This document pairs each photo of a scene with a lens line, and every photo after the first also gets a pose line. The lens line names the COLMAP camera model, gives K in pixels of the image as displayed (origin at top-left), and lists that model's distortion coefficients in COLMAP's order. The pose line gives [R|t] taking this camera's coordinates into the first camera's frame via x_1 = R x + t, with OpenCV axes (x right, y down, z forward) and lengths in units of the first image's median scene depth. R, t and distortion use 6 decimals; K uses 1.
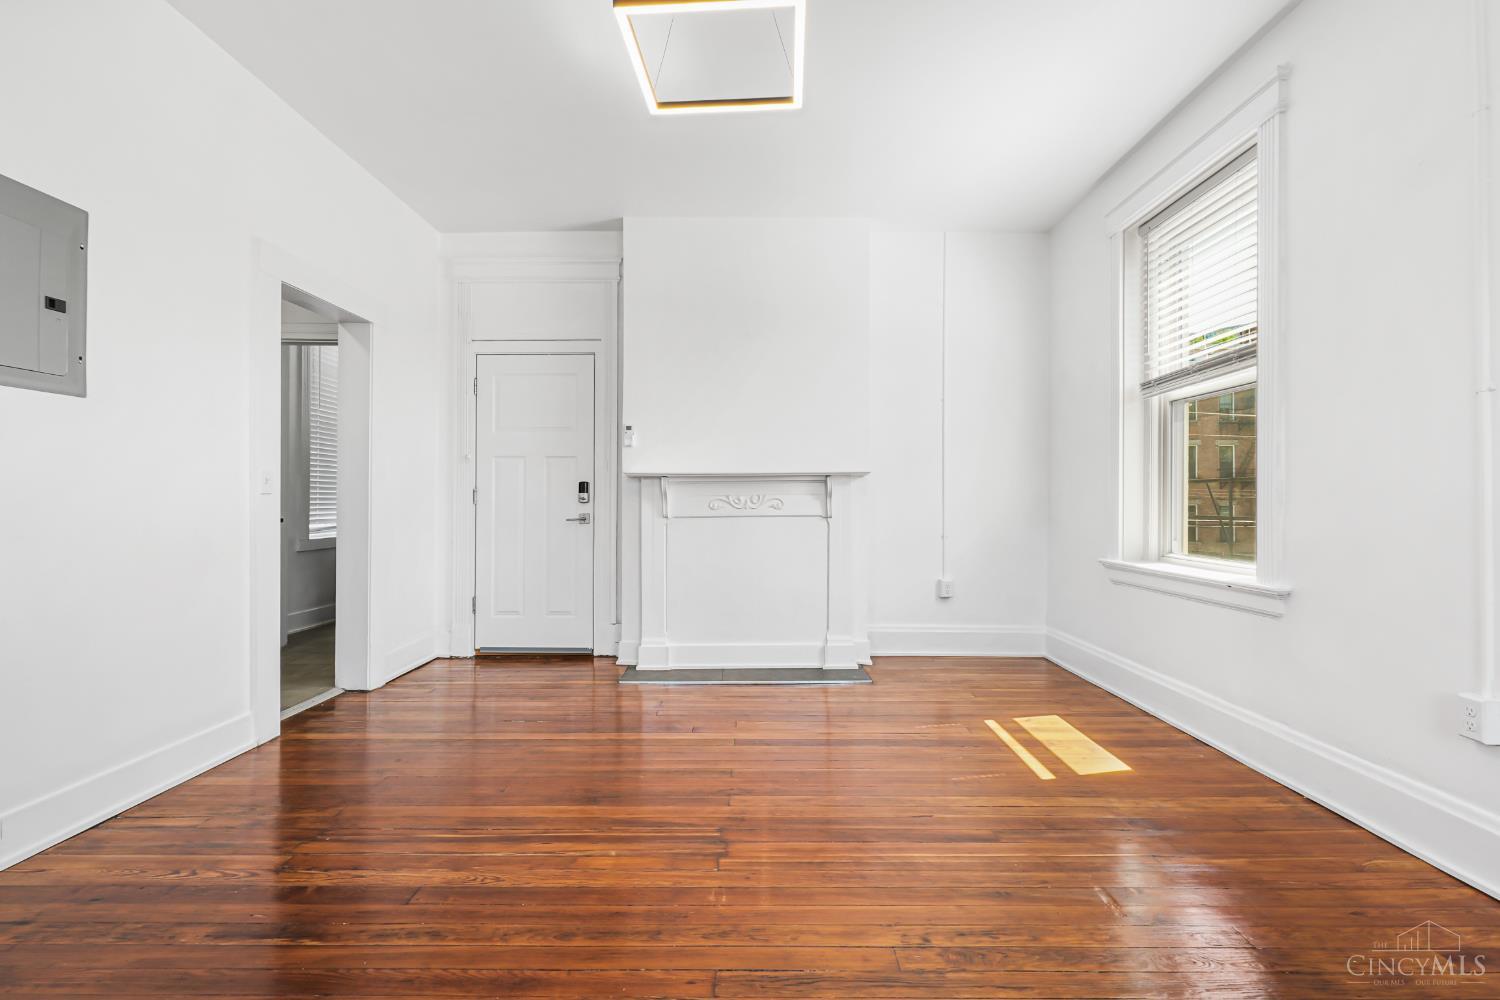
lens RADIAL K [[696.4, 0, 750.0], [0, 696.4, 500.0], [0, 0, 1]] dist [0.000856, -0.000199]
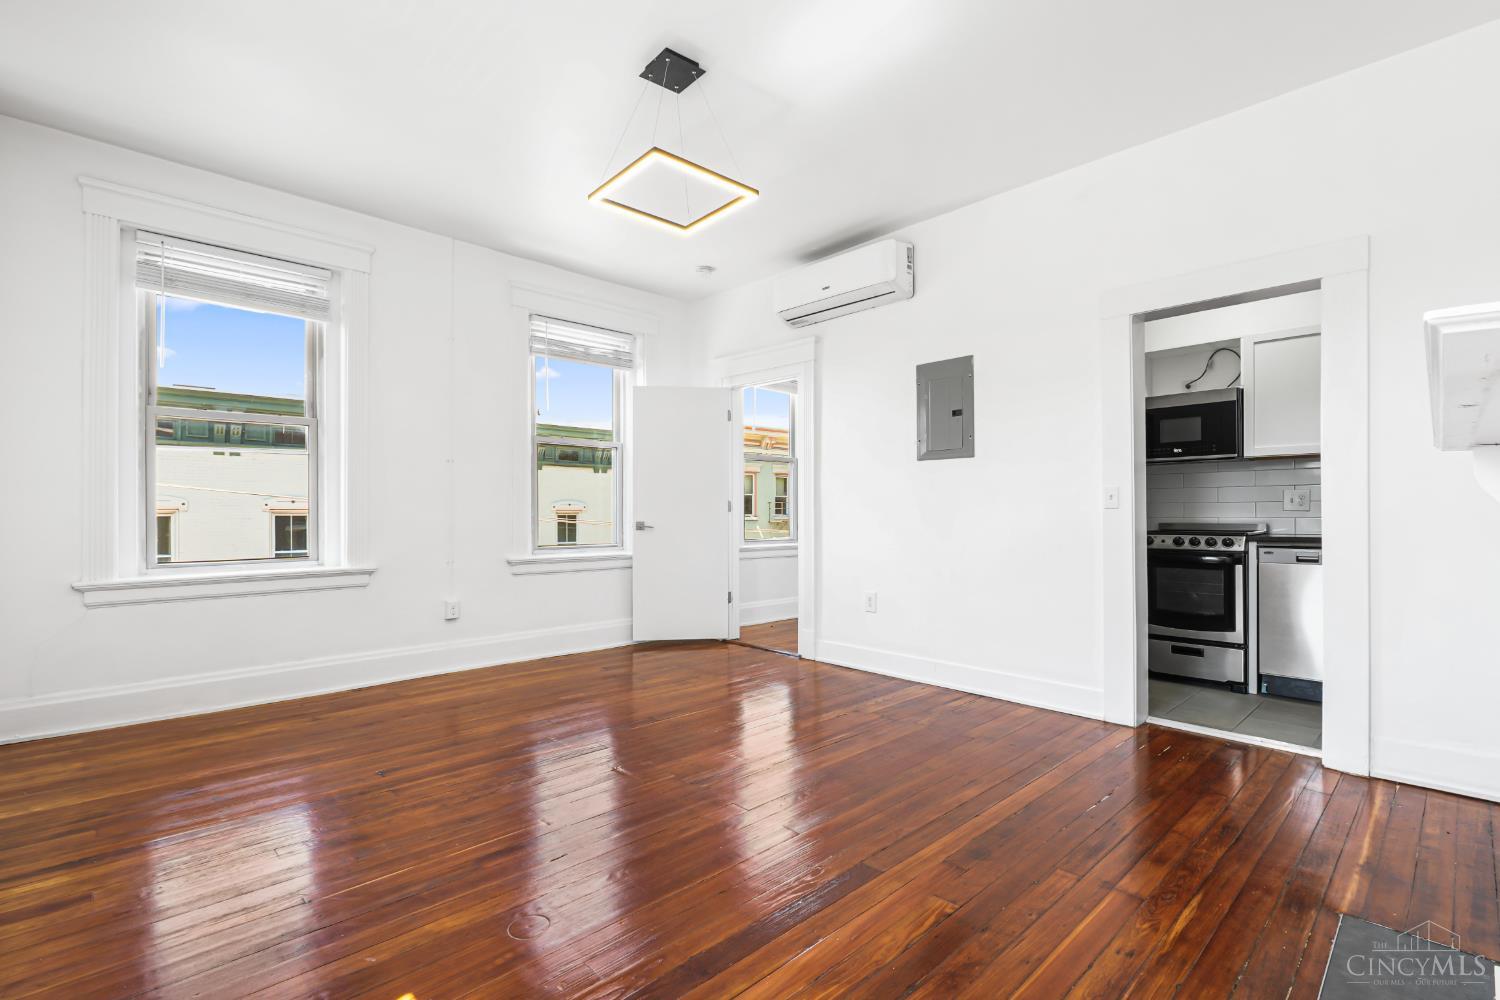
lens RADIAL K [[689.6, 0, 744.7], [0, 689.6, 512.6], [0, 0, 1]] dist [0.000324, -0.000152]
pose [[-0.722842, 0.001274, -0.691013, 0.389219], [0.001477, 0.999999, 0.000298, -0.001713], [0.691012, -0.000805, -0.722843, 1.015298]]
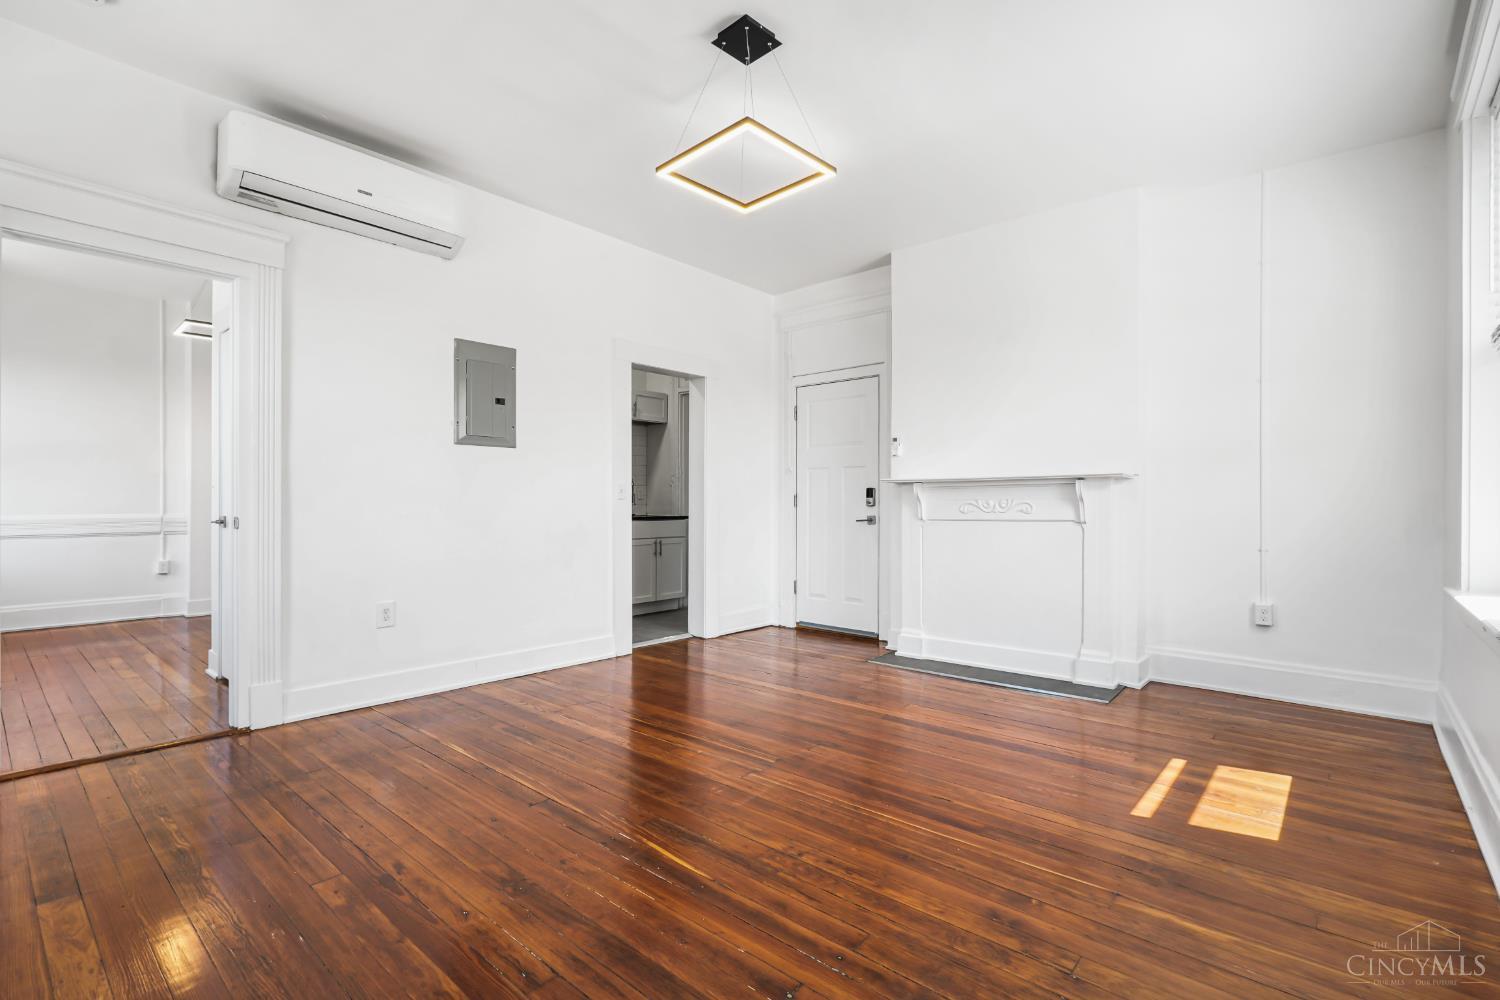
lens RADIAL K [[689.6, 0, 744.7], [0, 689.6, 512.6], [0, 0, 1]] dist [0.000324, -0.000152]
pose [[0.754702, 0.010830, -0.655979, 0.393710], [-0.002821, 0.999908, 0.013263, -0.000089], [0.656062, -0.008159, 0.754663, 0.001014]]
